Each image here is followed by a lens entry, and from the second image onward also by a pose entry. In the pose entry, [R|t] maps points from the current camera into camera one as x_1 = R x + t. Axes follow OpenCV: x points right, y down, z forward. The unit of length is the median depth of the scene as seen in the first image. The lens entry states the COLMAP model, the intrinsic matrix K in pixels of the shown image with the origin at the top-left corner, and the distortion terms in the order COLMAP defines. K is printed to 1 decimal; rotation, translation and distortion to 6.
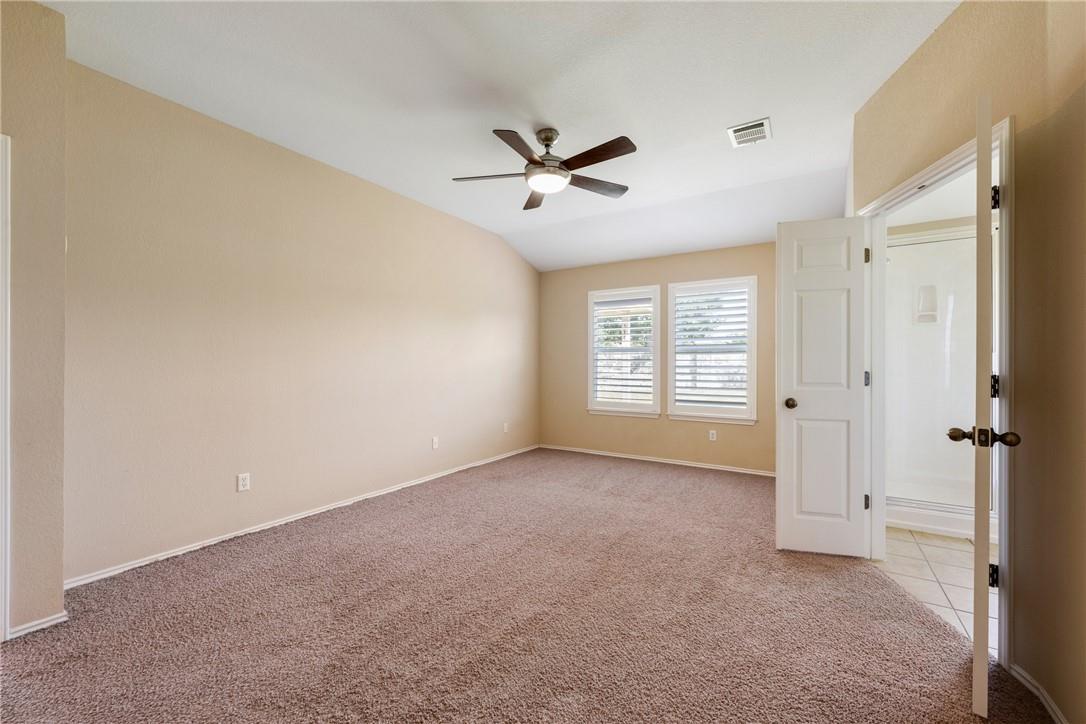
lens RADIAL K [[436.5, 0, 545.0], [0, 436.5, 364.7], [0, 0, 1]] dist [0.000880, 0.000113]
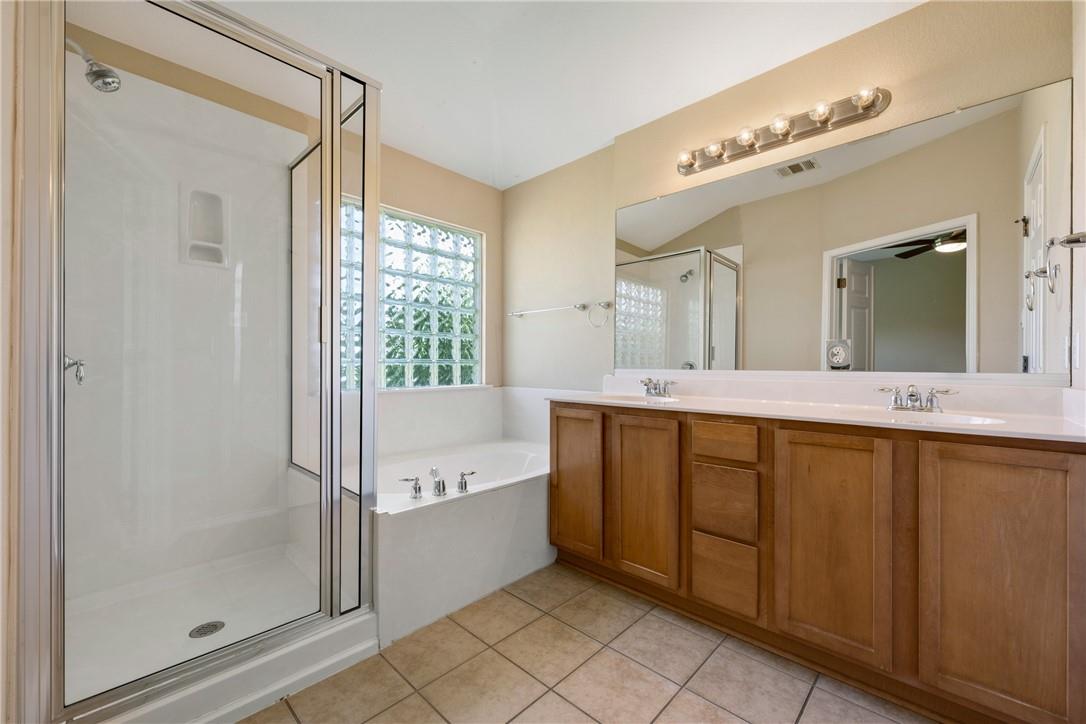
lens RADIAL K [[436.5, 0, 545.0], [0, 436.5, 364.7], [0, 0, 1]] dist [0.000880, 0.000113]
pose [[0.200413, -0.003130, 0.979706, 0.435217], [-0.000287, 0.999995, 0.003254, 0.027765], [-0.979711, -0.000933, 0.200411, 0.487194]]
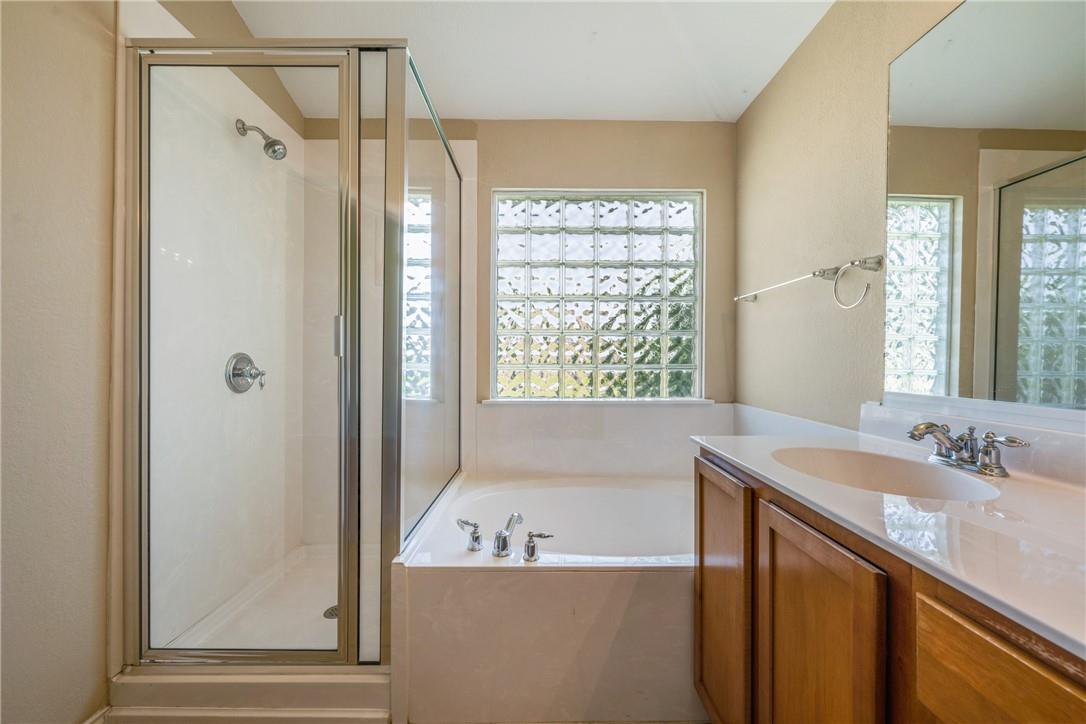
lens RADIAL K [[448.1, 0, 541.9], [0, 448.1, 357.5], [0, 0, 1]] dist [-0.000001, 0.000004]
pose [[0.845231, 0.007225, 0.534352, 0.733413], [0.003170, 0.999823, -0.018533, 0.019818], [-0.534391, 0.017359, 0.845059, 0.363483]]
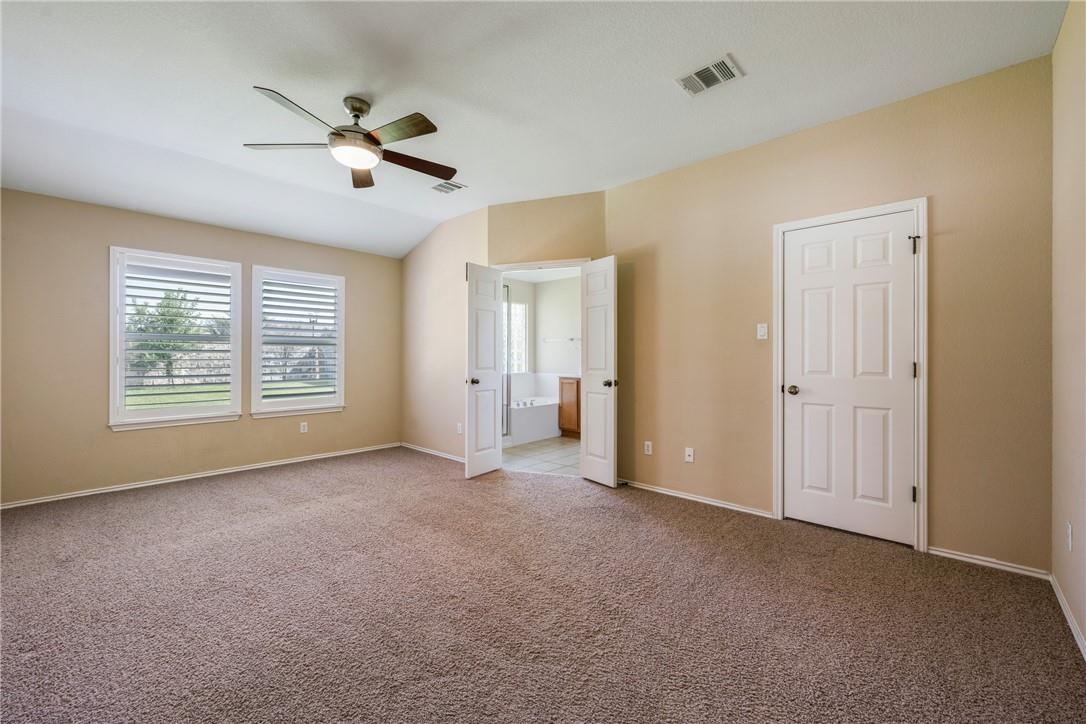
lens RADIAL K [[439.8, 0, 546.0], [0, 439.8, 353.1], [0, 0, 1]] dist [0.000268, 0.000093]
pose [[0.180596, 0.005934, 0.983539, -0.641503], [0.002934, 0.999974, -0.006572, 0.000397], [-0.983553, 0.004072, 0.180574, 0.346388]]
